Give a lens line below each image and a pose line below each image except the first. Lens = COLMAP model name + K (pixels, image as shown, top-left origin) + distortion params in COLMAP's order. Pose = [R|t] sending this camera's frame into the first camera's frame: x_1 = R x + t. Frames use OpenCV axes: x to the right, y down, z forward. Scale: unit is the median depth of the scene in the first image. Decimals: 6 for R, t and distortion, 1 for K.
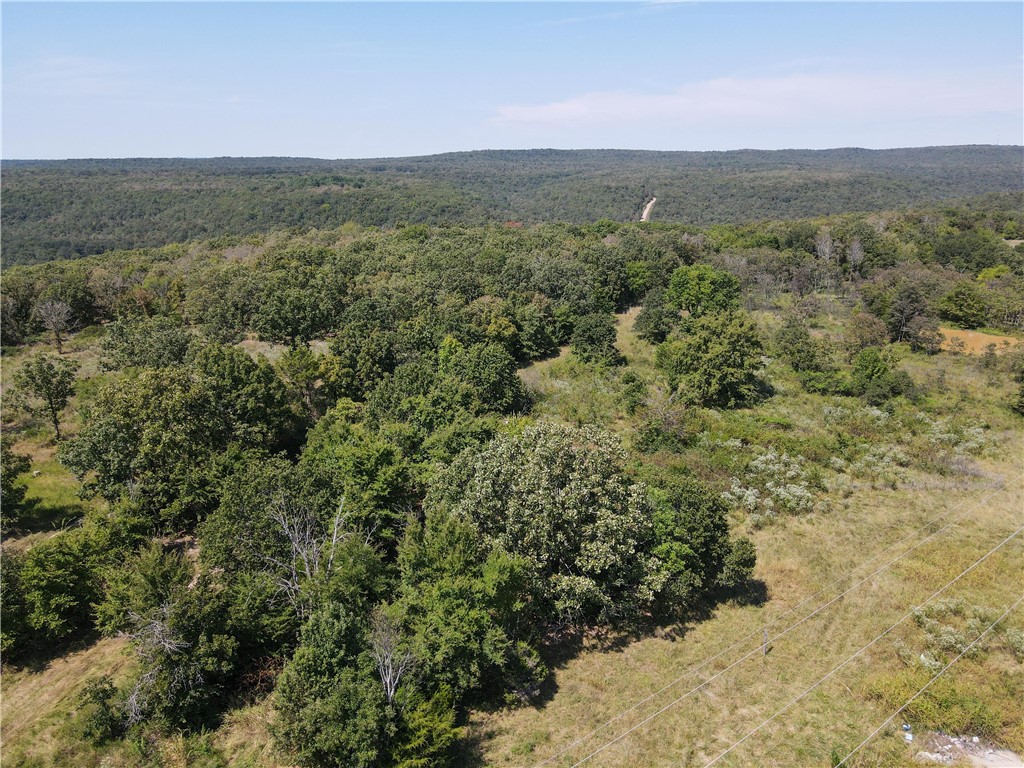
lens RADIAL K [[777.3, 0, 511.7], [0, 777.3, 388.8], [0, 0, 1]] dist [0.001262, 0.025631]
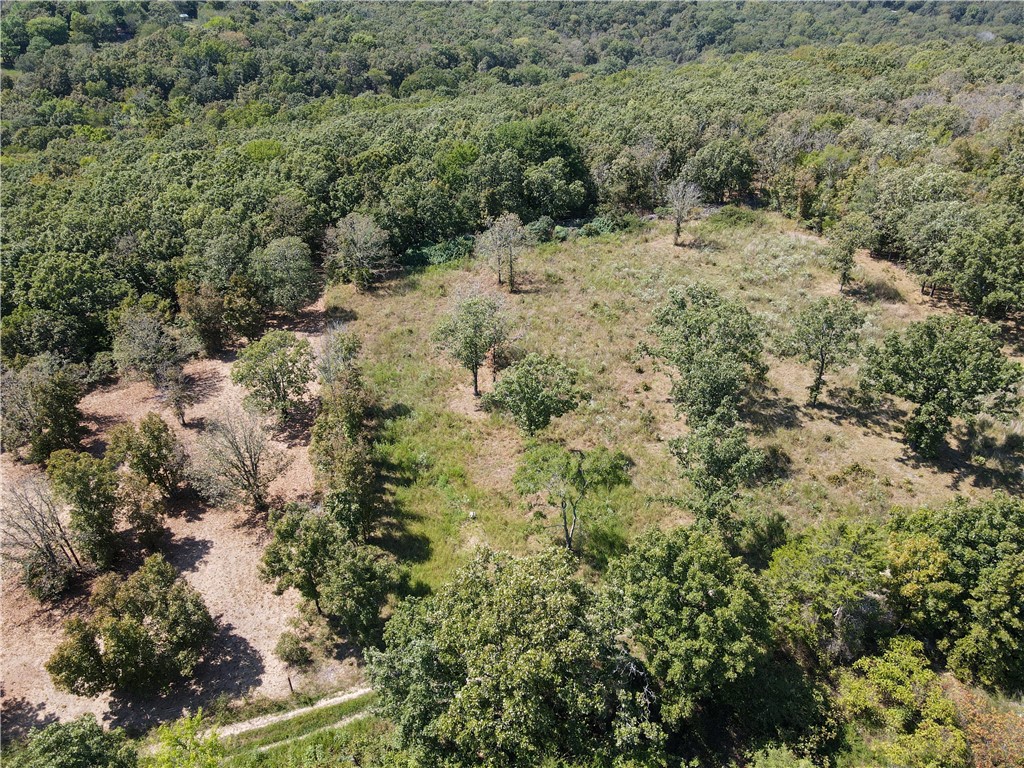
lens RADIAL K [[777.3, 0, 505.0], [0, 777.3, 394.5], [0, 0, 1]] dist [0.001262, 0.025631]
pose [[0.608659, 0.445328, -0.656672, -0.063603], [-0.225231, 0.890563, 0.395180, -0.158014], [0.760793, -0.092627, 0.642351, 0.270401]]
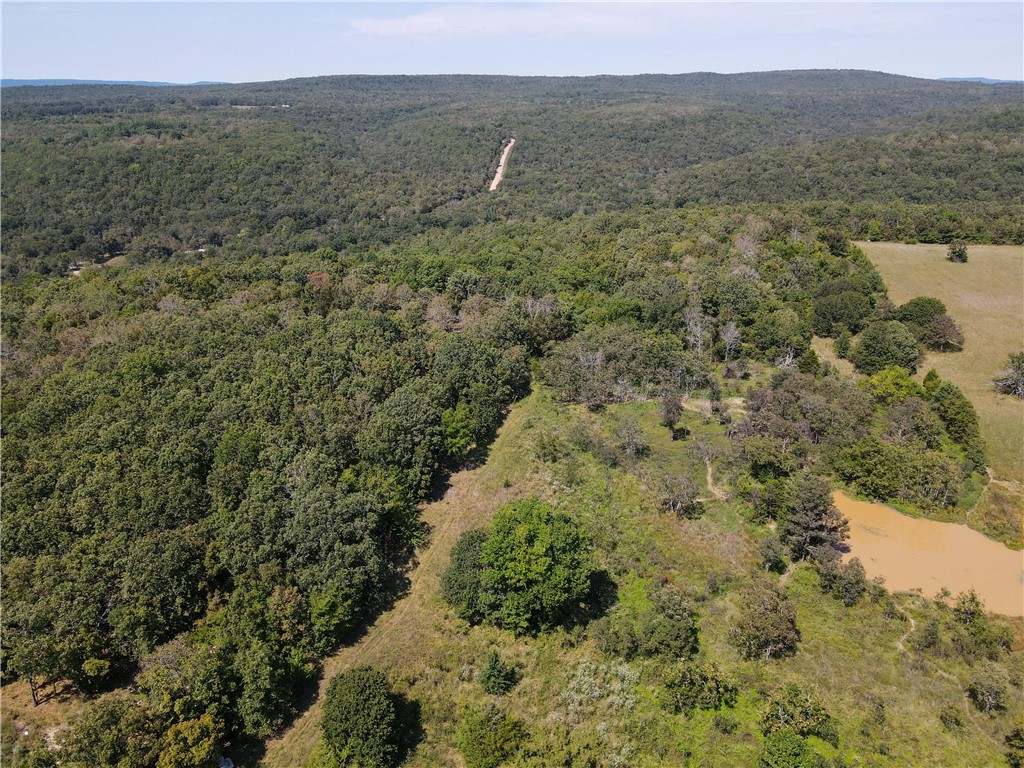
lens RADIAL K [[777.3, 0, 519.4], [0, 777.3, 393.2], [0, 0, 1]] dist [0.001262, 0.025631]
pose [[0.983803, -0.070188, 0.164939, 0.111150], [0.053726, 0.993309, 0.102232, -0.281260], [-0.171011, -0.091714, 0.980991, 0.305376]]
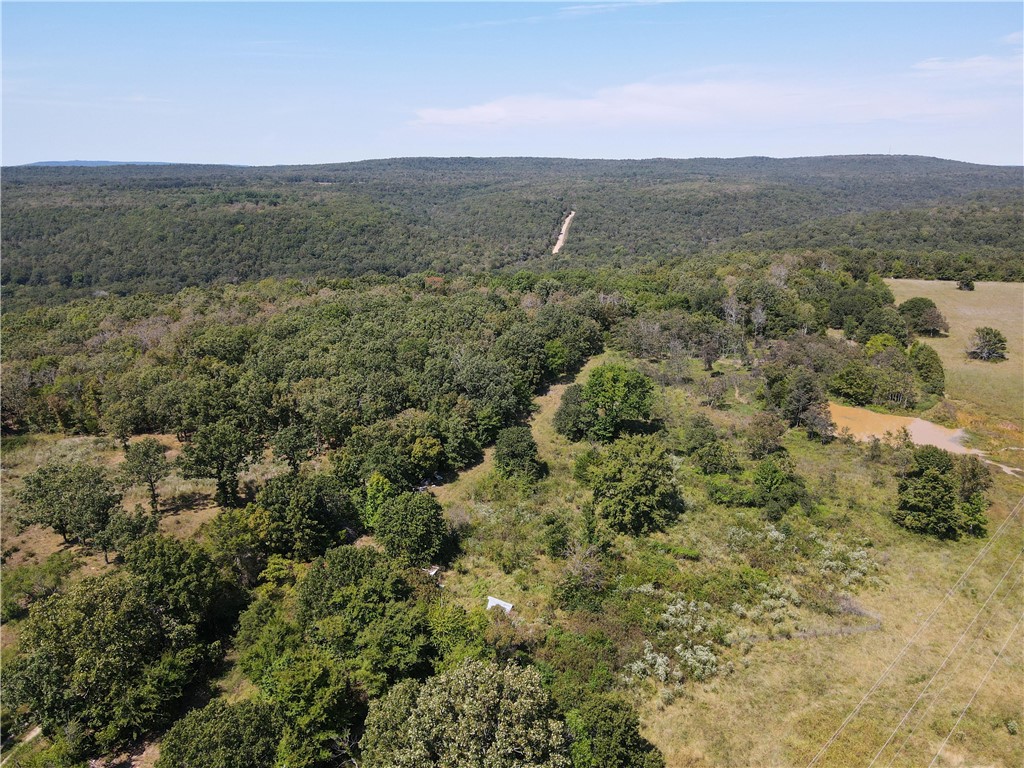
lens RADIAL K [[777.3, 0, 517.2], [0, 777.3, 387.5], [0, 0, 1]] dist [0.001262, 0.025631]
pose [[0.994297, -0.027322, 0.103089, 0.001521], [0.027888, 0.999603, -0.004055, -0.110664], [-0.102937, 0.006907, 0.994664, -0.030303]]
